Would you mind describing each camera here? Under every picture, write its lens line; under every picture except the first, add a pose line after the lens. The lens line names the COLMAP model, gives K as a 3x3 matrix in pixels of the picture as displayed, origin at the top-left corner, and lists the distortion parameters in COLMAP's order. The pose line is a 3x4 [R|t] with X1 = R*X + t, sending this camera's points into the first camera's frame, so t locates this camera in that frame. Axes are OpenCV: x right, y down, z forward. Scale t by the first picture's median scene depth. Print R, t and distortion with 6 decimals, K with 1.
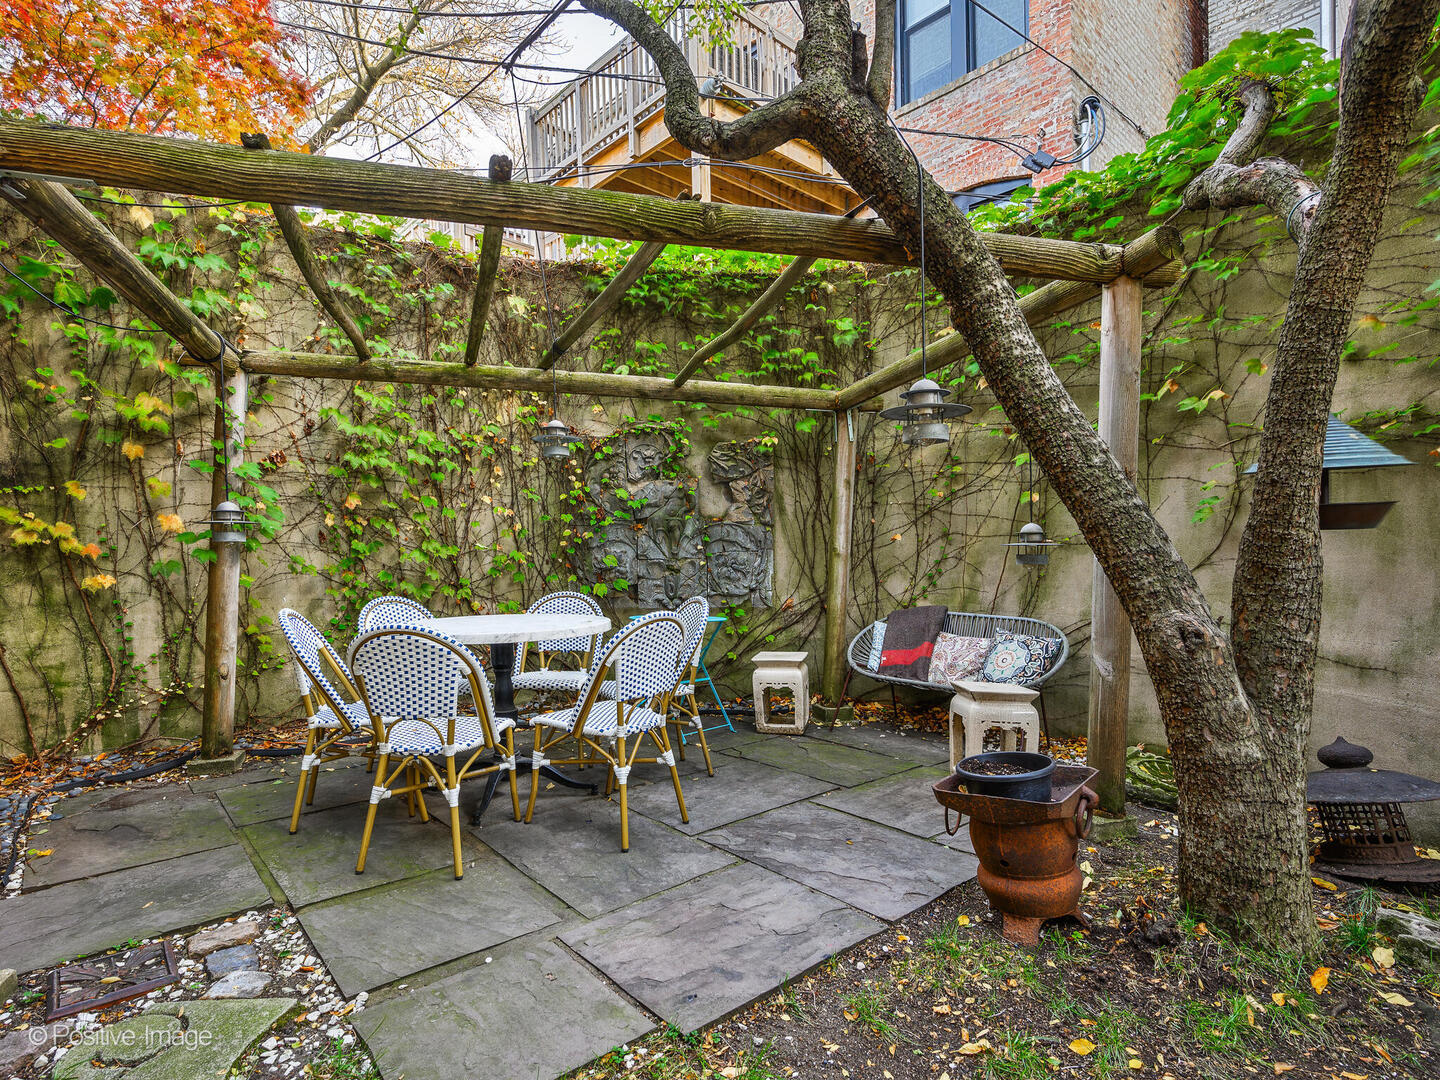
lens RADIAL K [[756.5, 0, 719.1], [0, 756.5, 577.2], [0, 0, 1]] dist [0.000800, -0.000045]
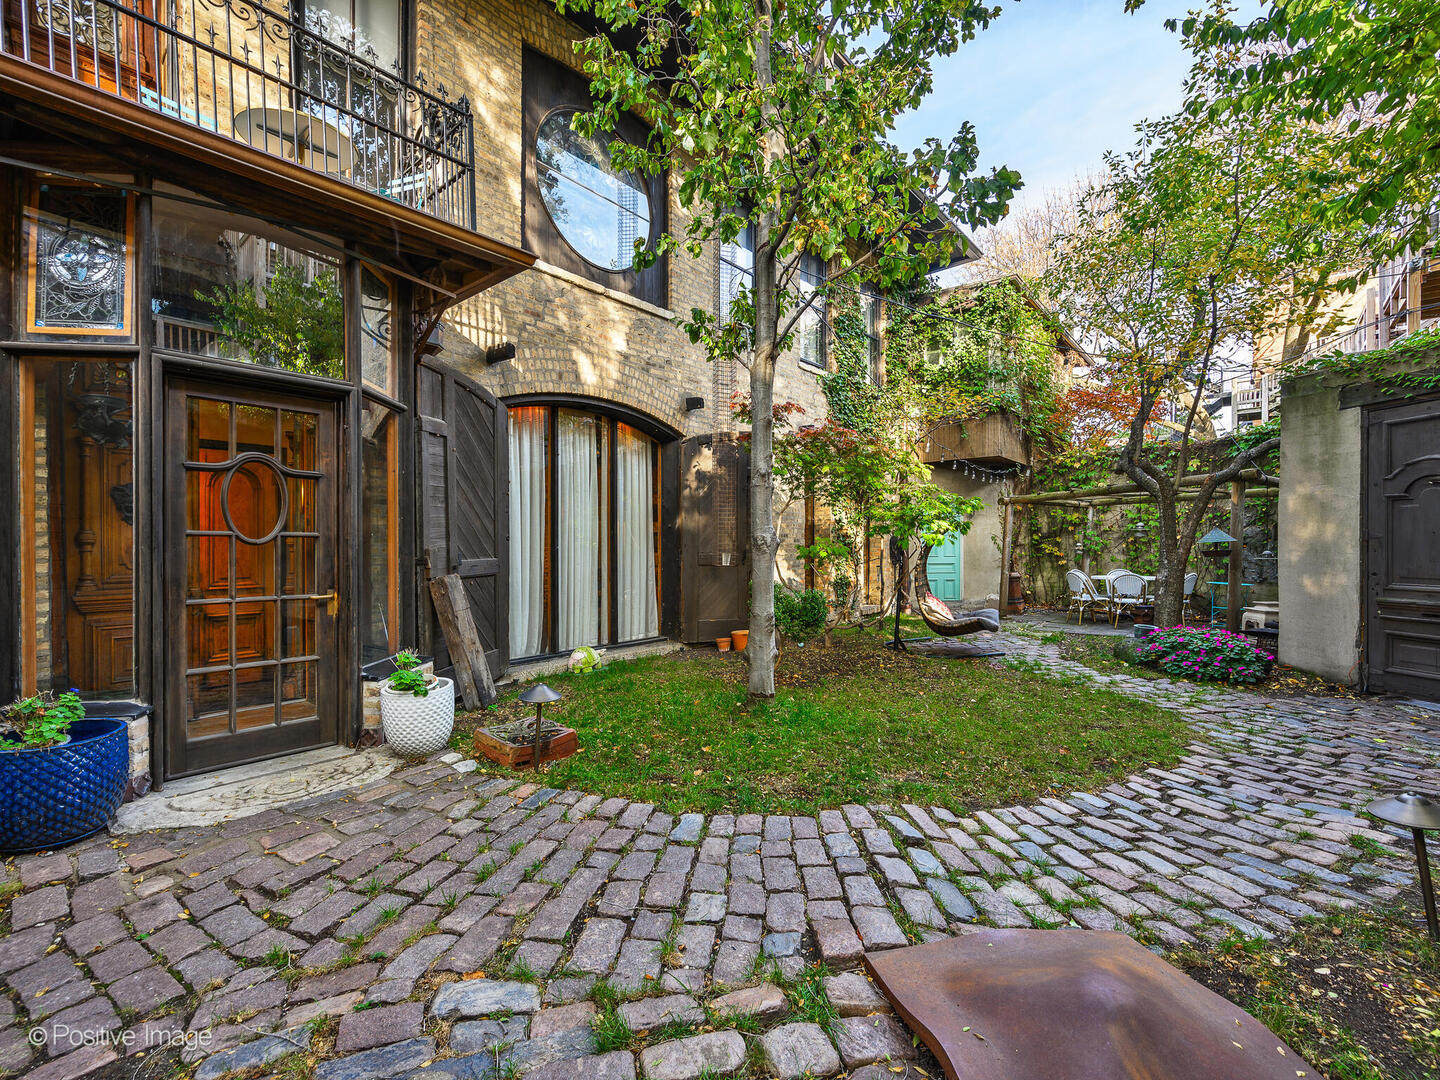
lens RADIAL K [[649.2, 0, 720.0], [0, 649.2, 540.0], [0, 0, 1]] dist [-0.000017, -0.000060]
pose [[0.128714, -0.005147, -0.991668, 2.280525], [-0.026222, 0.999619, -0.008592, -0.034160], [0.991335, 0.027110, 0.128530, -1.199382]]
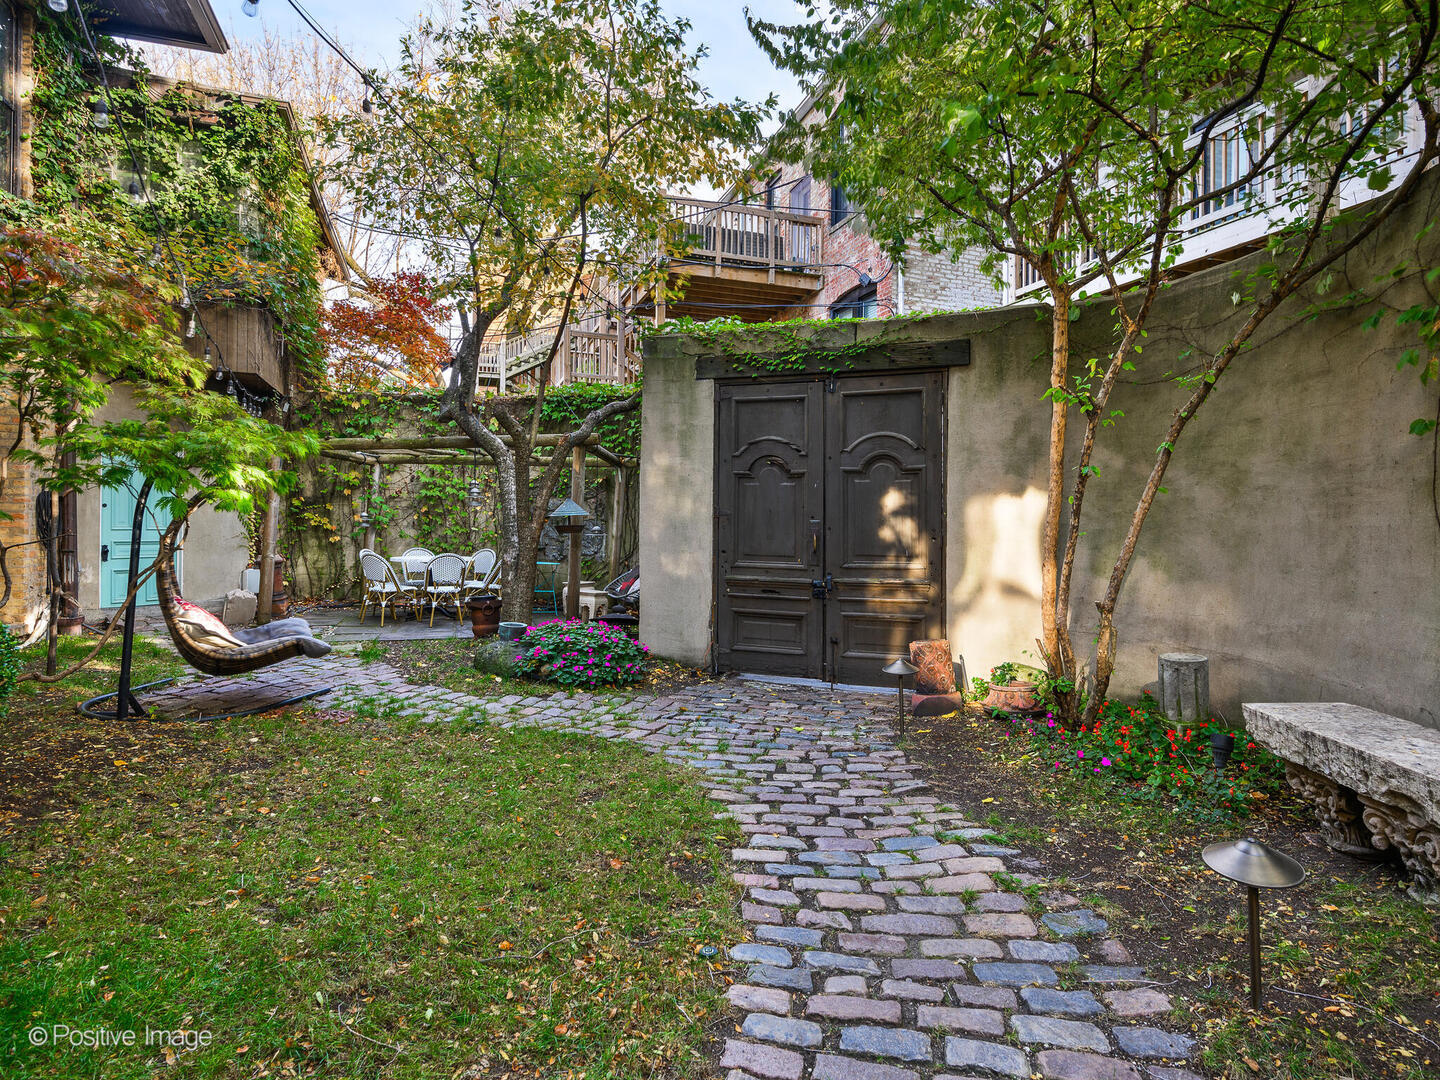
lens RADIAL K [[803.6, 0, 722.5], [0, 803.6, 522.2], [0, 0, 1]] dist [0.003822, -0.000522]
pose [[0.920870, 0.020889, -0.389310, 1.655257], [-0.033591, 0.999101, -0.025848, -0.026893], [0.388421, 0.036880, 0.920744, -1.188158]]
